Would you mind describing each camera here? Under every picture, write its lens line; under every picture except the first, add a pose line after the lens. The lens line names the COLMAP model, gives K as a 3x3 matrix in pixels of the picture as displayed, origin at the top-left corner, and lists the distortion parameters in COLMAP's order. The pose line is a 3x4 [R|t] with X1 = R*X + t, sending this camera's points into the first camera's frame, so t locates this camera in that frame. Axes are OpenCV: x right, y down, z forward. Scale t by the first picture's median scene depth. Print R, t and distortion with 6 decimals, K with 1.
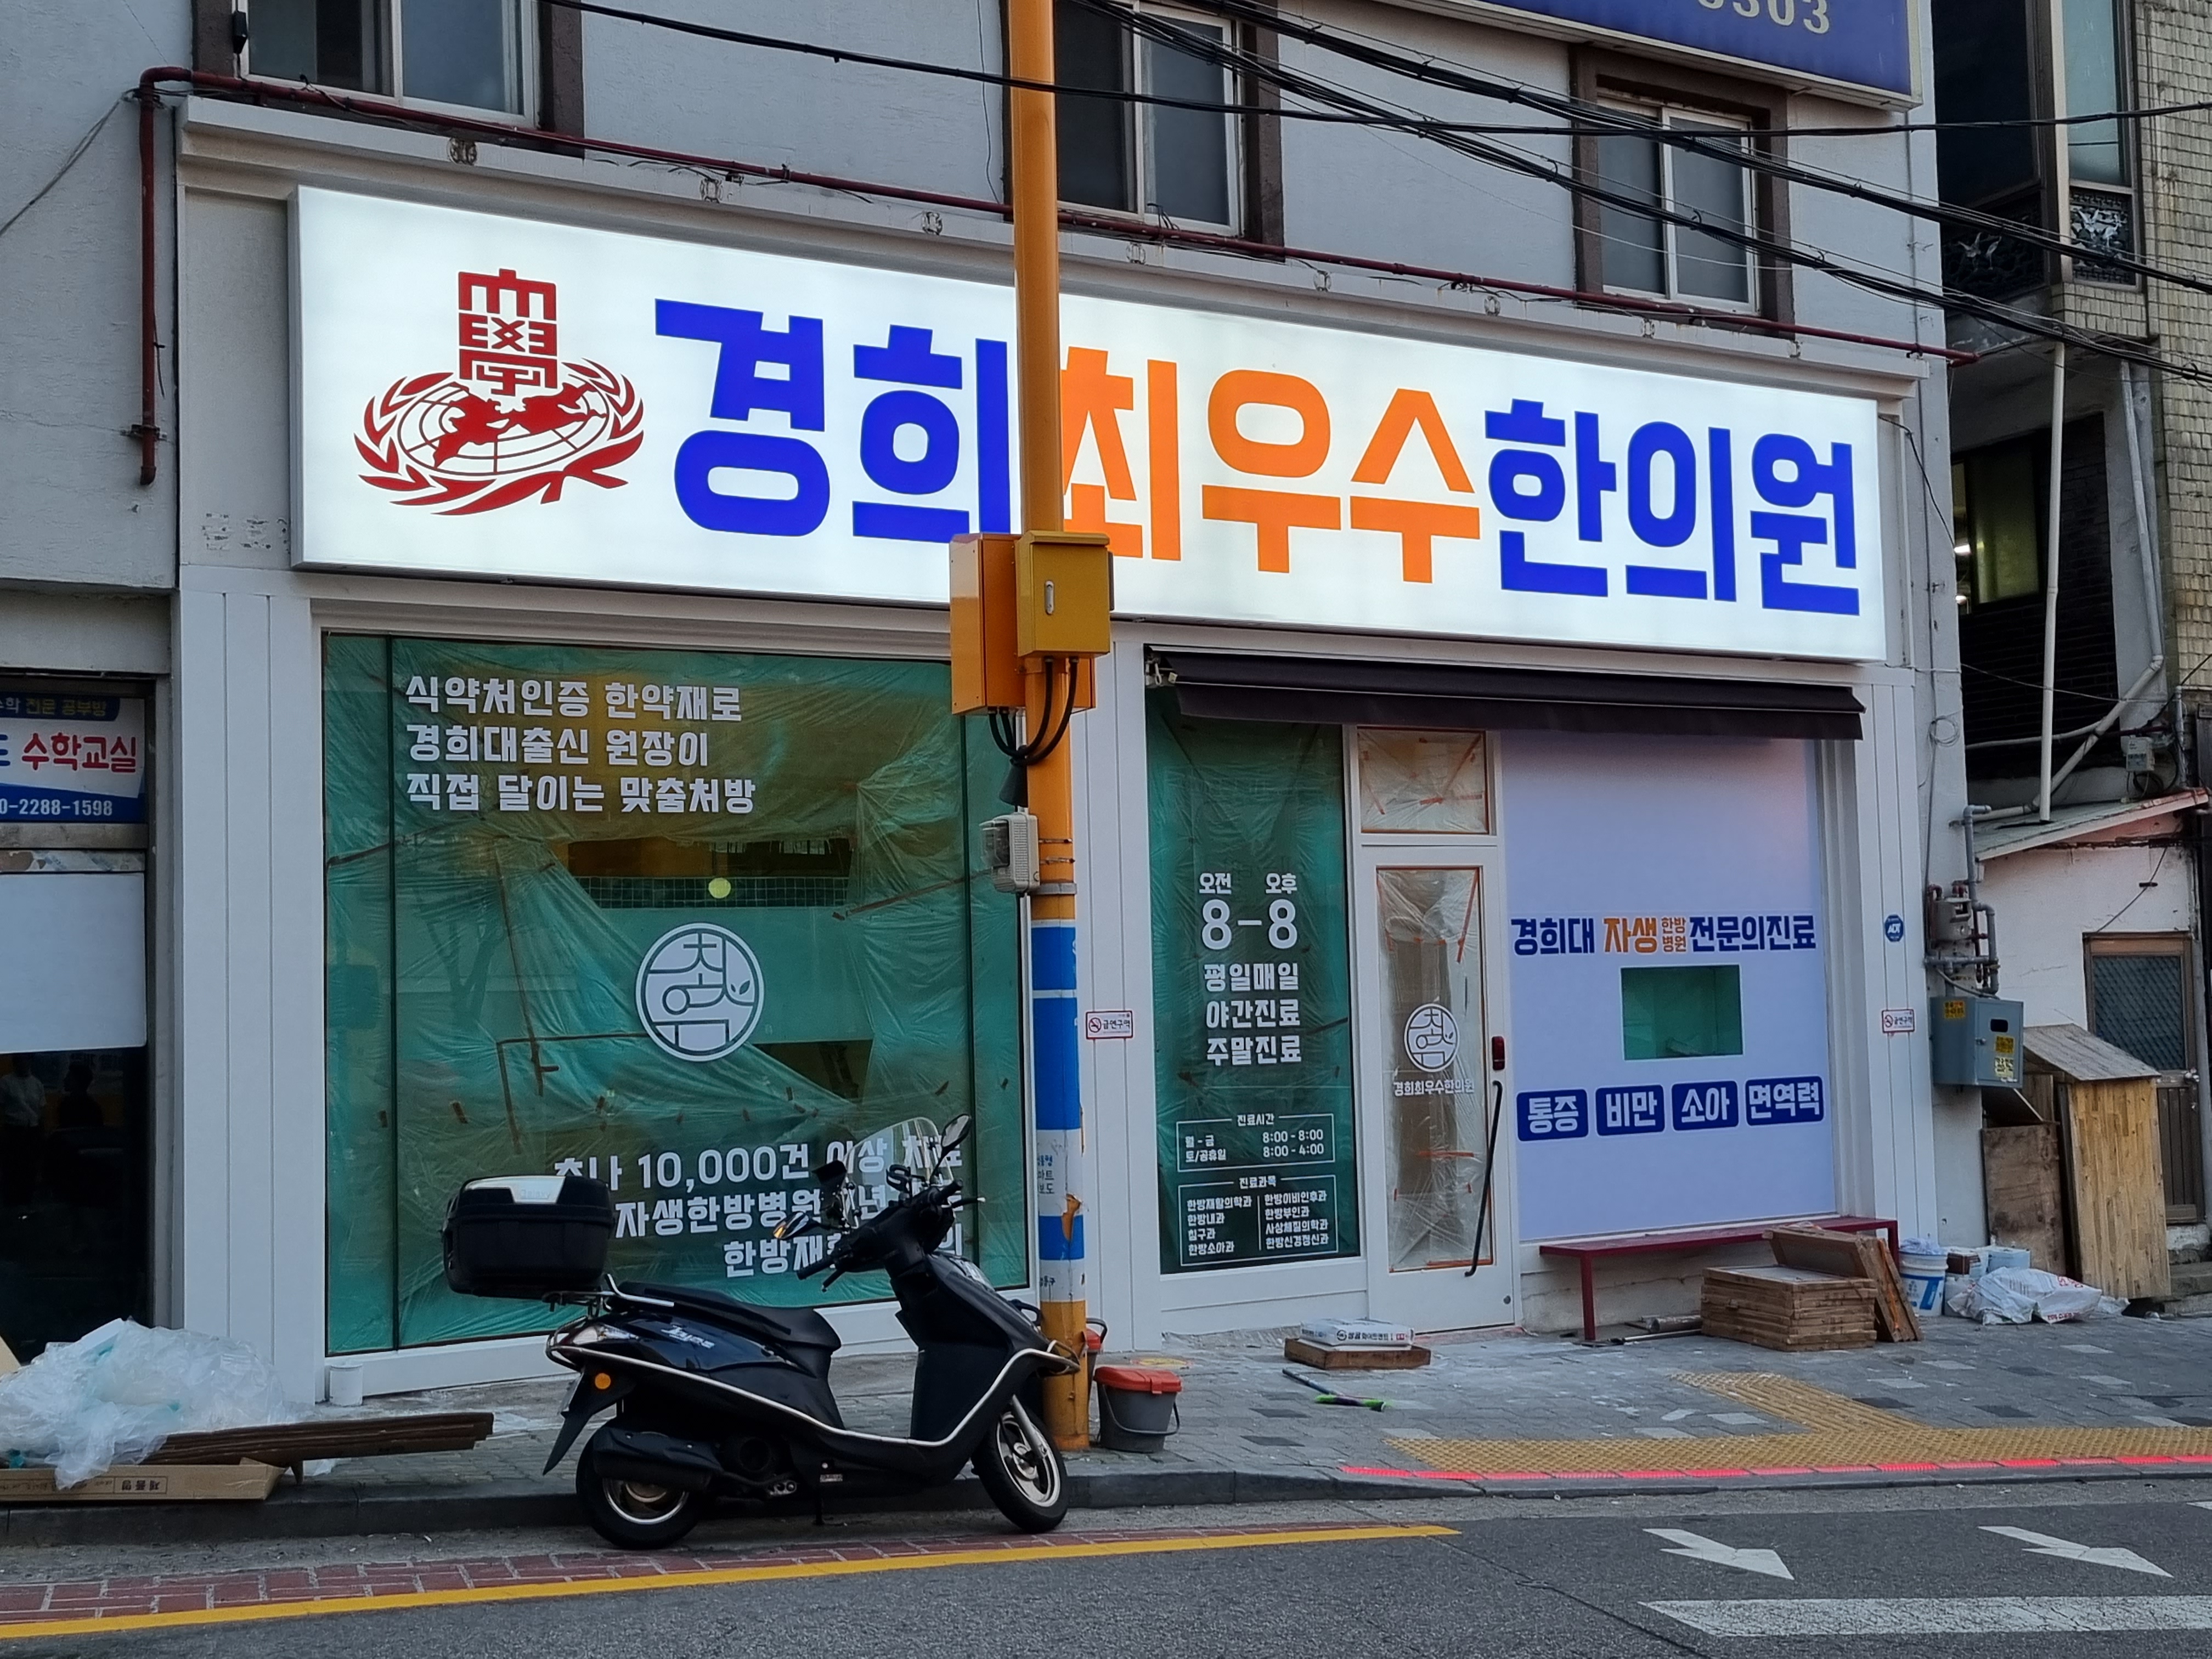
lens RADIAL K [[2676.6, 0, 1077.6], [0, 2676.6, 847.1], [0, 0, 1]] dist [0.040866, 0.021466]
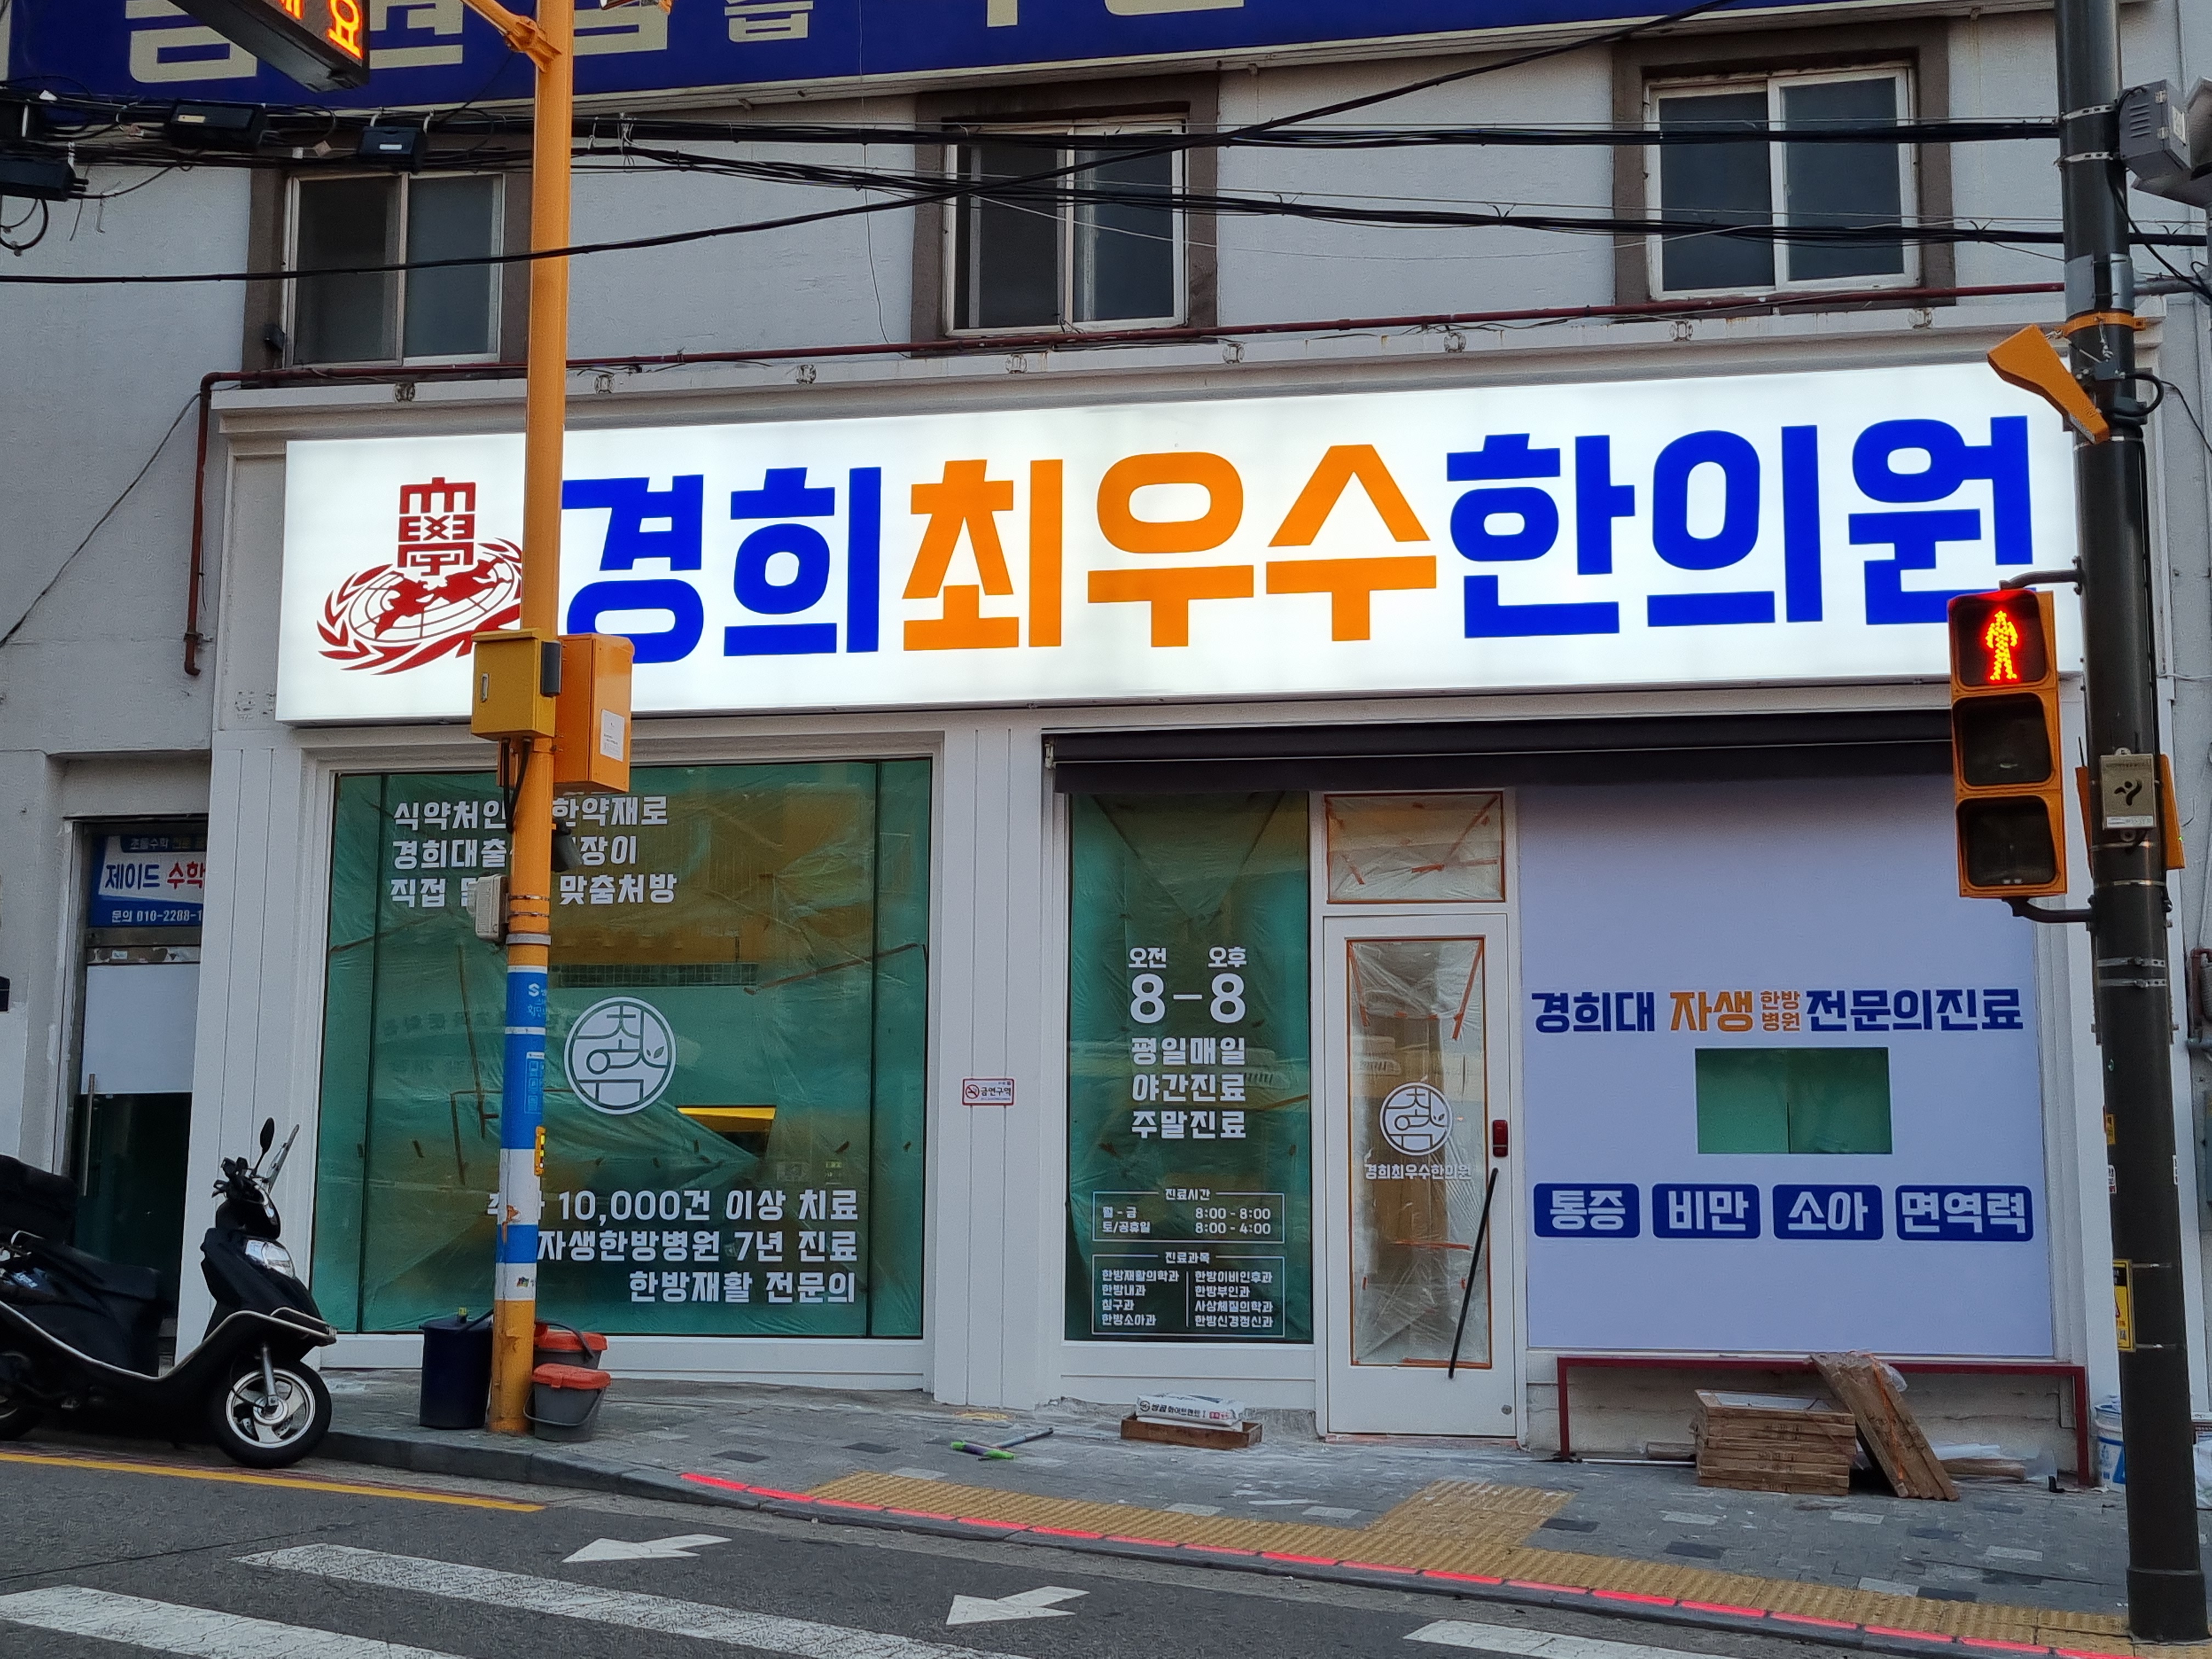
lens RADIAL K [[2663.5, 0, 1053.3], [0, 2663.5, 868.5], [0, 0, 1]] dist [0.037240, 0.039563]
pose [[0.745498, -0.057361, -0.664035, 0.698616], [0.009183, 0.997079, -0.075820, 0.056070], [0.666444, 0.050426, 0.743847, 0.226216]]
